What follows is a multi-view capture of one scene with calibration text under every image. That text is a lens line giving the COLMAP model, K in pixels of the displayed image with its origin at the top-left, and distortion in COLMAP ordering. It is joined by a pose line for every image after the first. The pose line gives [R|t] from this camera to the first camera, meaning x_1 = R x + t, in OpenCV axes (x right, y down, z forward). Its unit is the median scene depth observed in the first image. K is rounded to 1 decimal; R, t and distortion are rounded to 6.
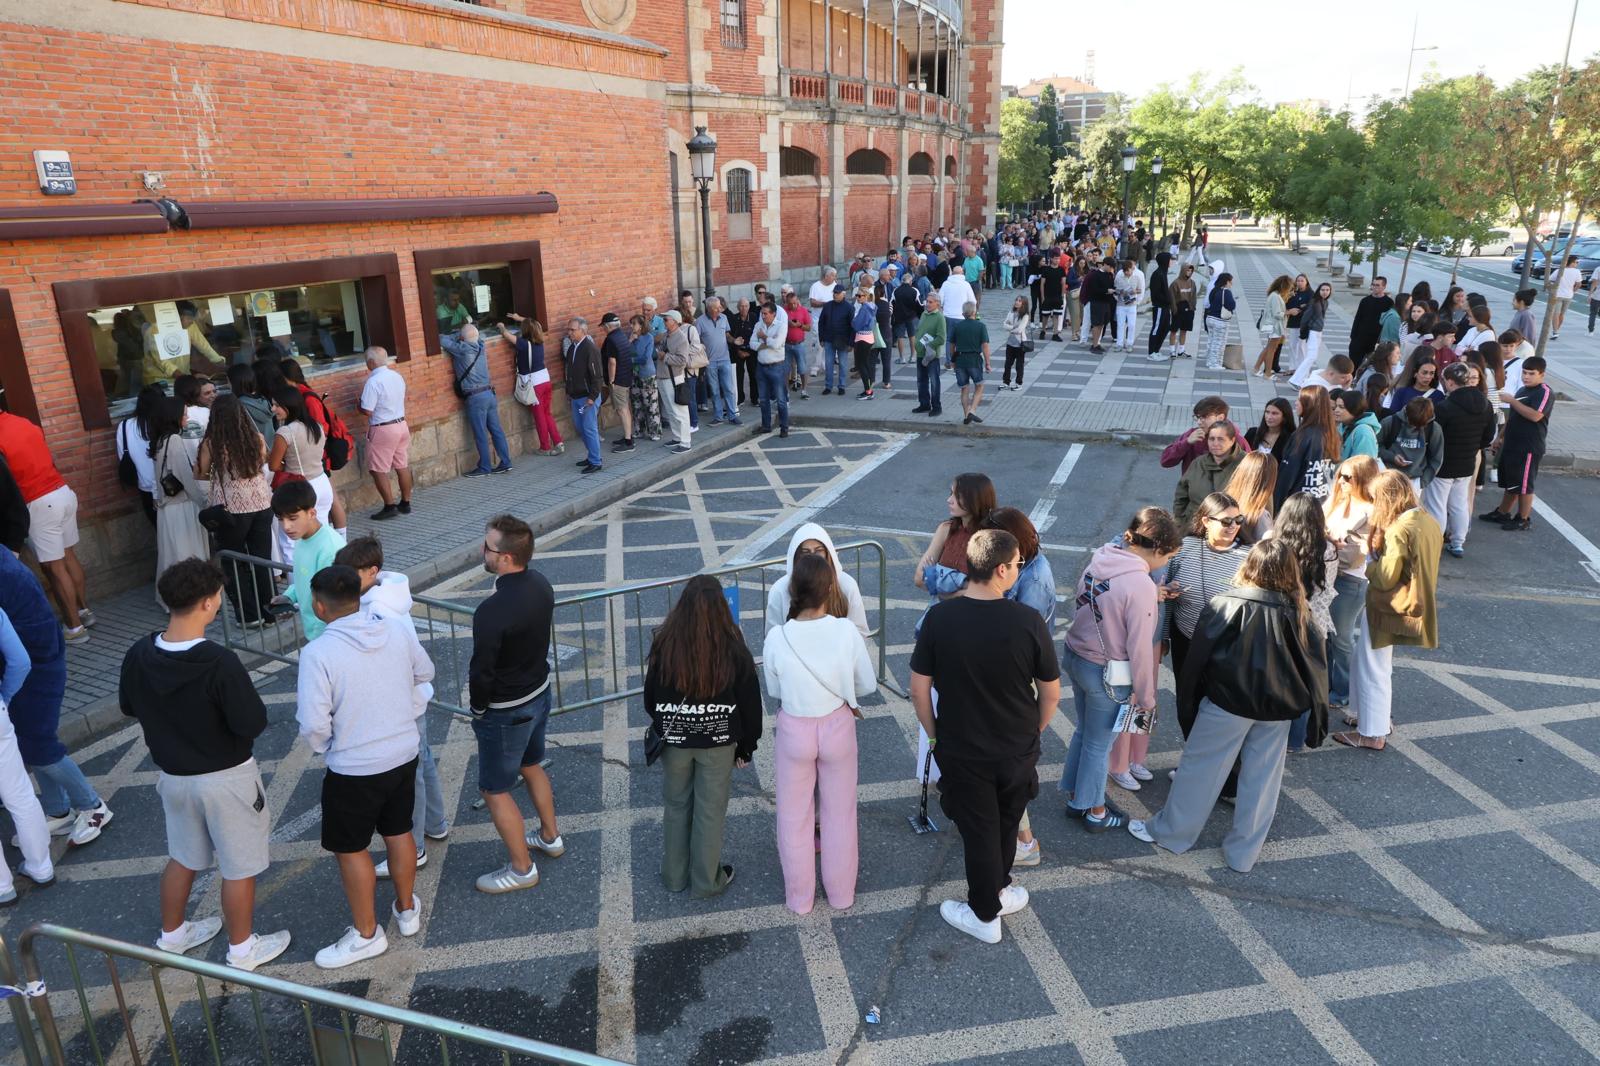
lens RADIAL K [[1064.0, 0, 800.0], [0, 1064.0, 533.0], [0, 0, 1]] dist [-0.001510, -0.001234]
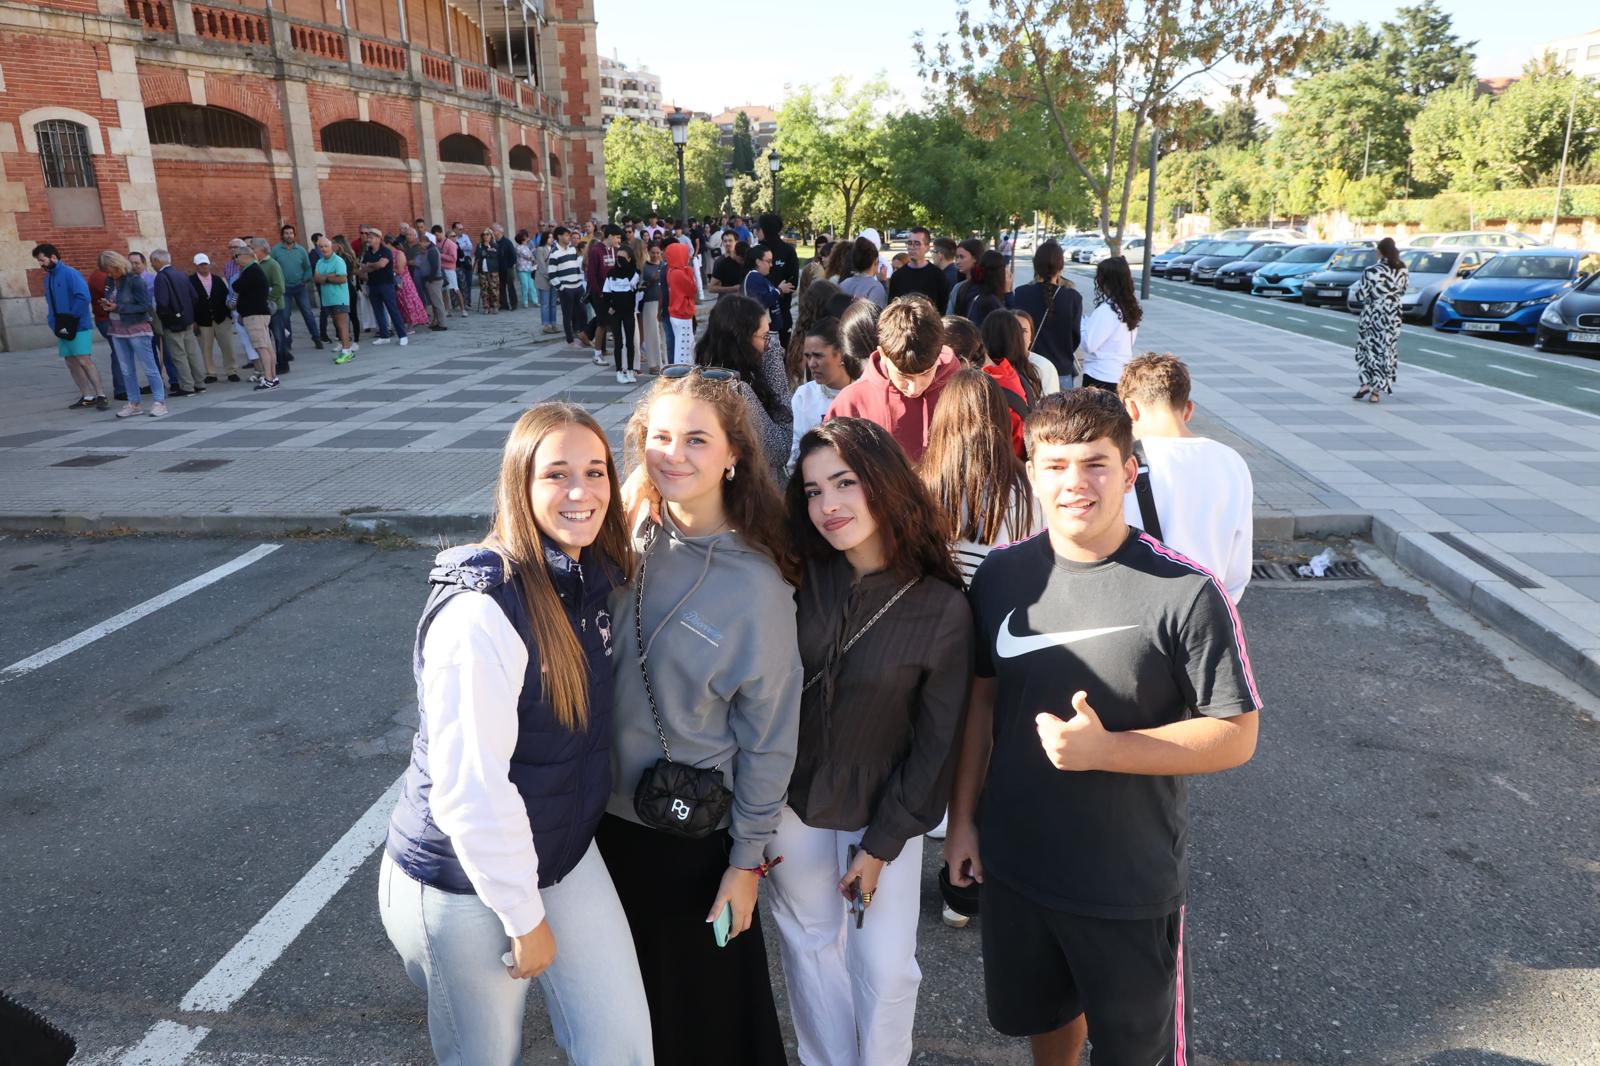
lens RADIAL K [[1079.6, 0, 800.0], [0, 1079.6, 533.0], [0, 0, 1]] dist [-0.008039, 0.001783]
pose [[0.969776, -0.072368, 0.233017, 0.179388], [0.080012, 0.996517, -0.023508, -0.026504], [-0.230504, 0.041442, 0.972188, 0.206375]]
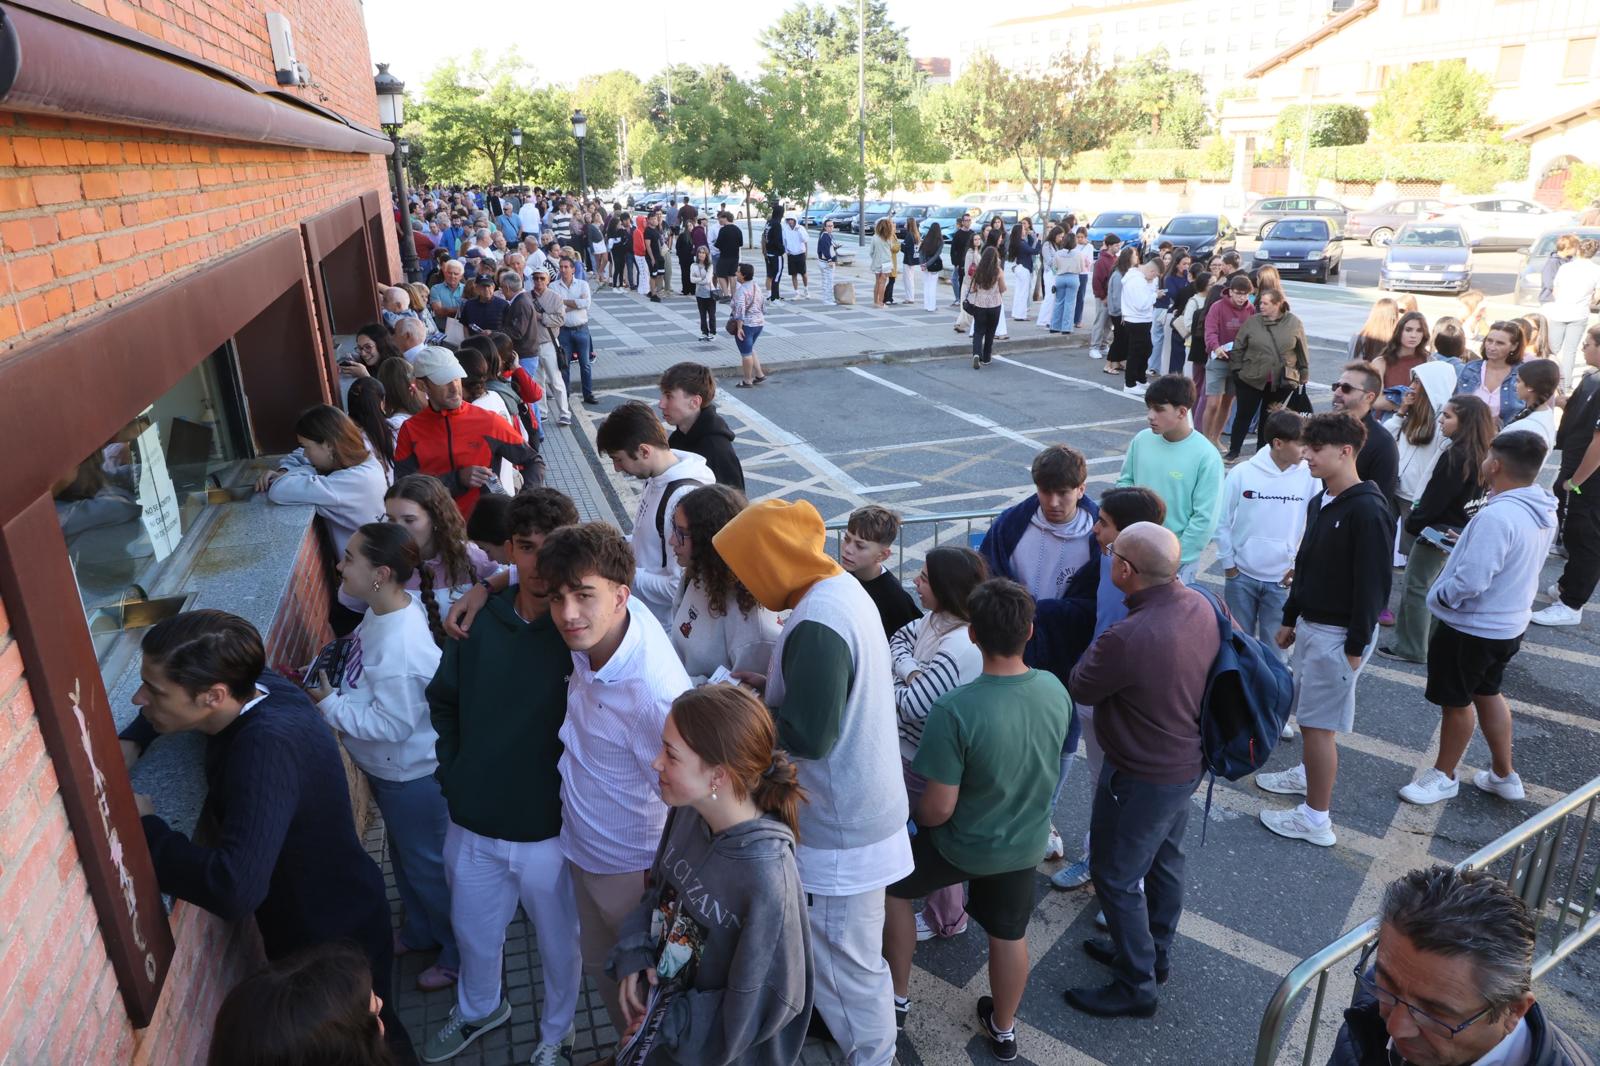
lens RADIAL K [[1053.2, 0, 800.0], [0, 1053.2, 533.0], [0, 0, 1]] dist [-0.004172, 0.000452]
pose [[0.757375, -0.217126, 0.615825, -0.232592], [0.206209, 0.974367, 0.089932, -0.011417], [-0.619565, 0.058876, 0.782734, 0.081363]]
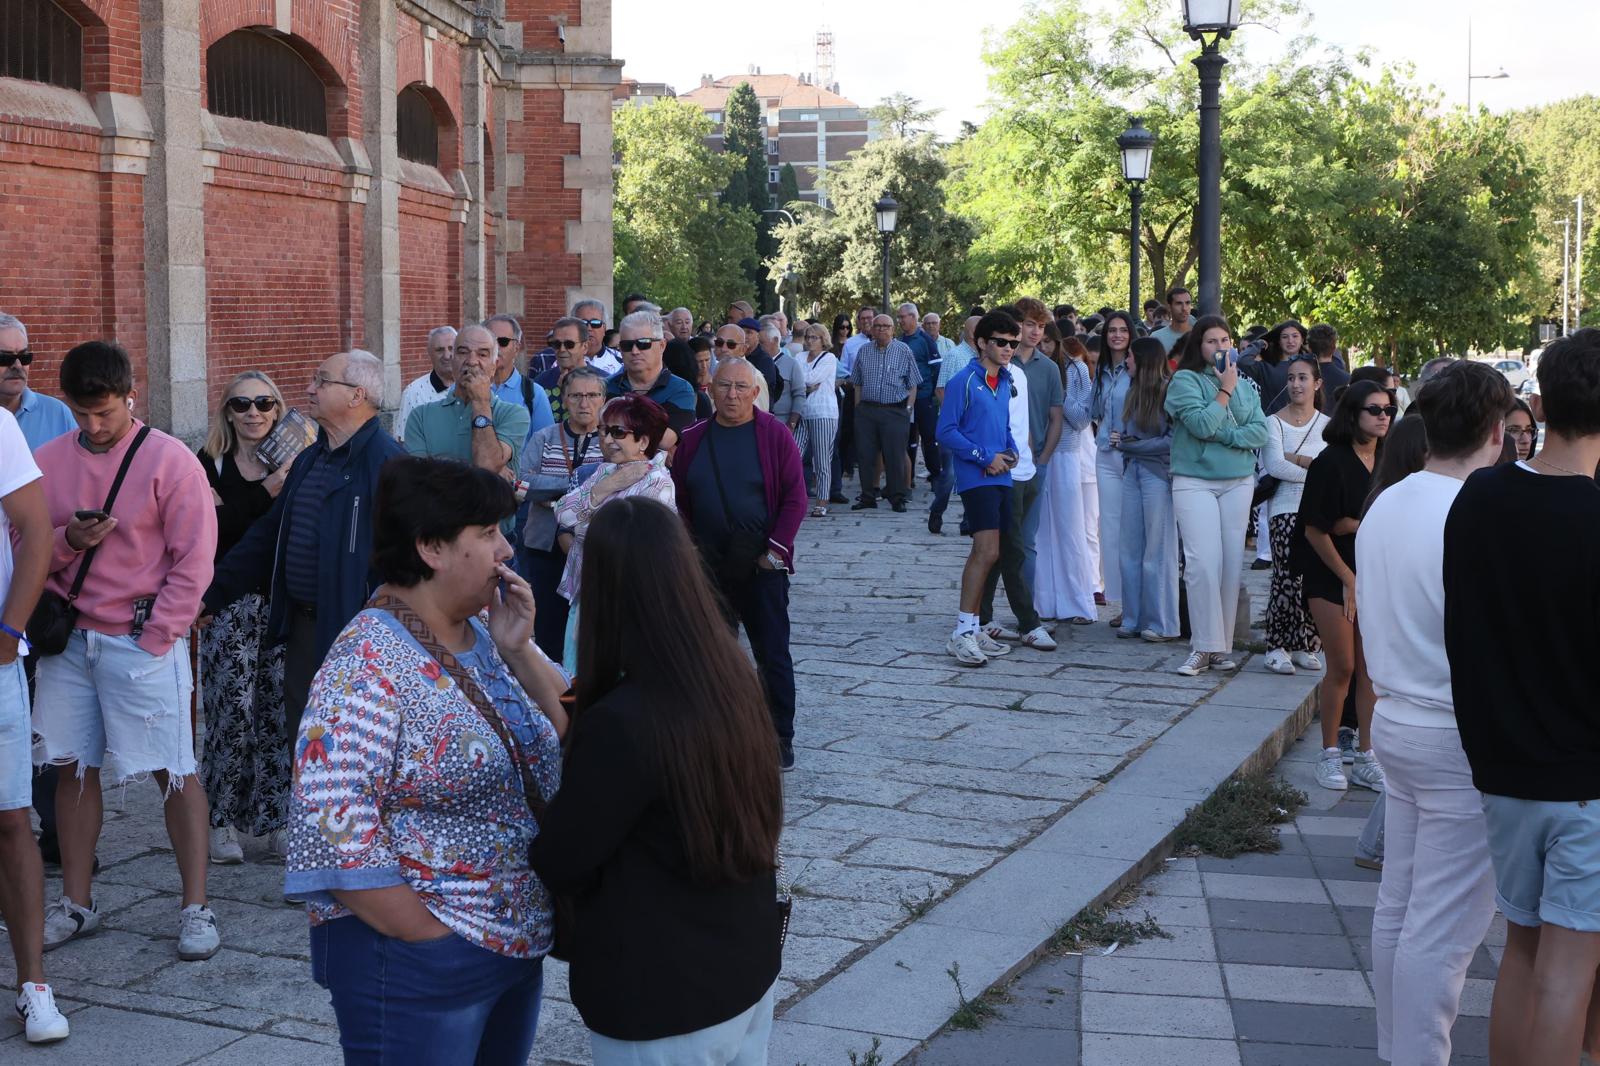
lens RADIAL K [[2380.2, 0, 800.0], [0, 2380.2, 533.0], [0, 0, 1]] dist [0.013877, 0.001832]
pose [[0.971460, -0.009016, 0.237031, 0.120300], [0.061161, 0.975010, -0.213579, -0.148610], [-0.229182, 0.221980, 0.947734, 0.582320]]
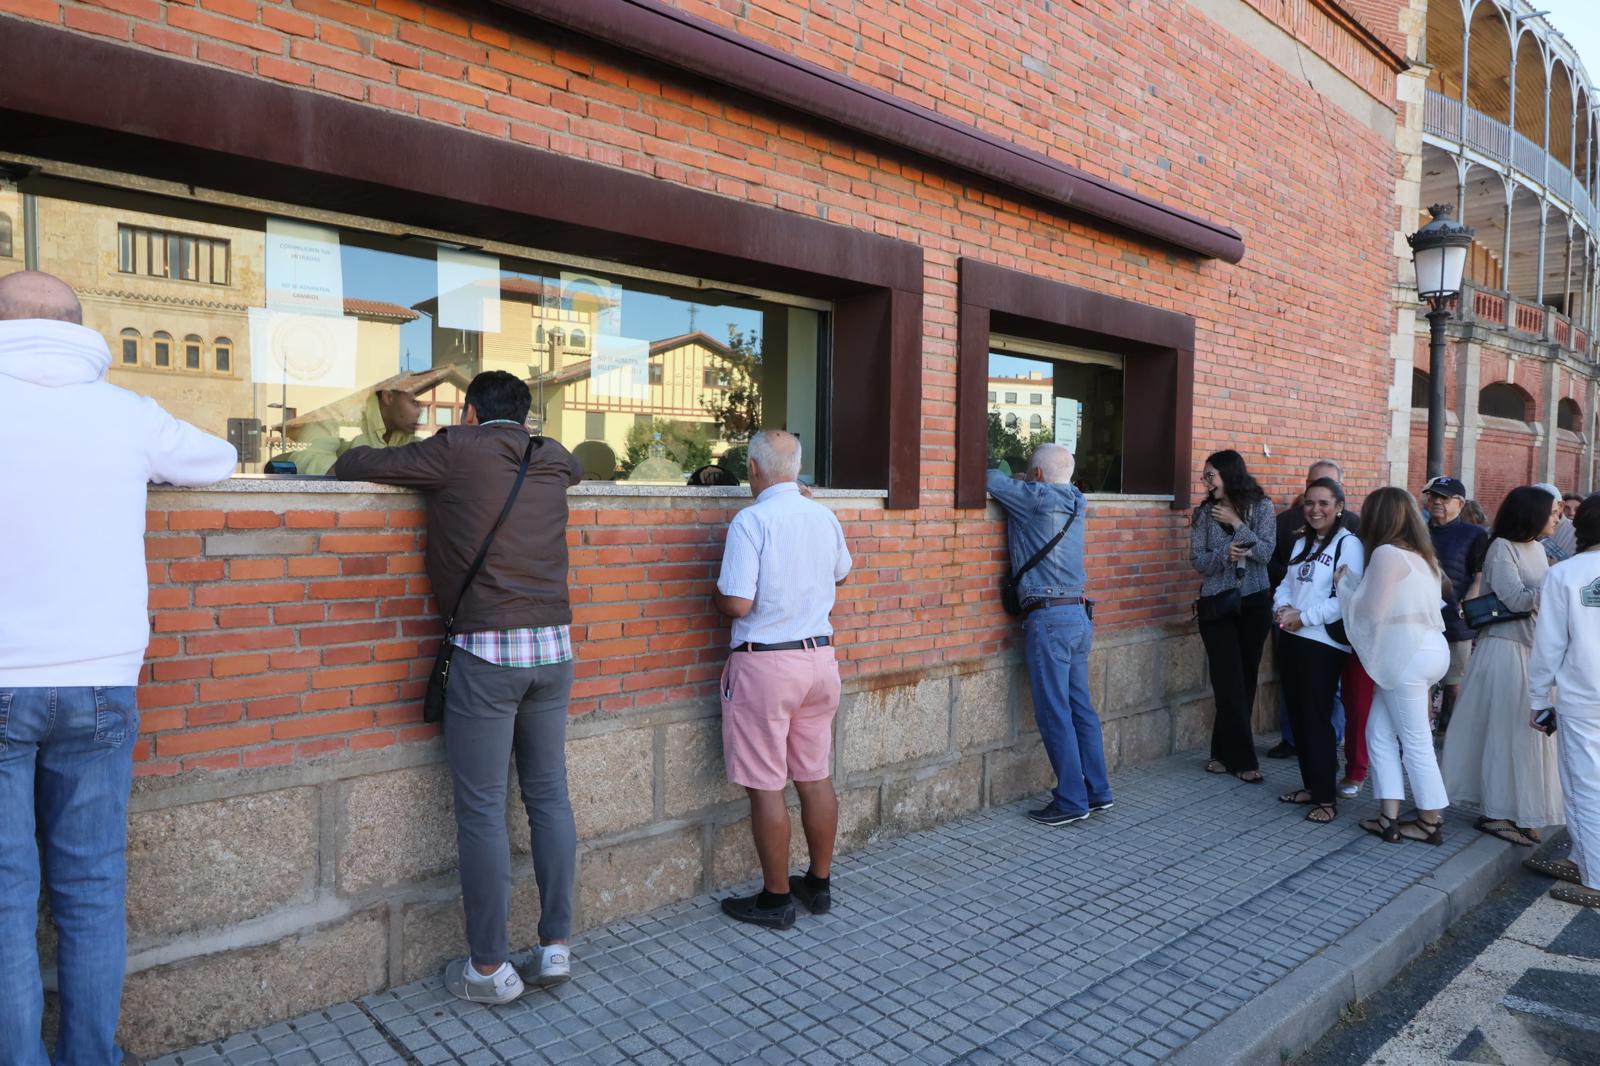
lens RADIAL K [[1053.2, 0, 800.0], [0, 1053.2, 533.0], [0, 0, 1]] dist [-0.004172, 0.000452]
pose [[0.914756, 0.050475, -0.400842, -0.090187], [-0.156812, 0.958738, -0.237131, -0.019068], [0.372333, 0.279774, 0.884926, 0.231555]]
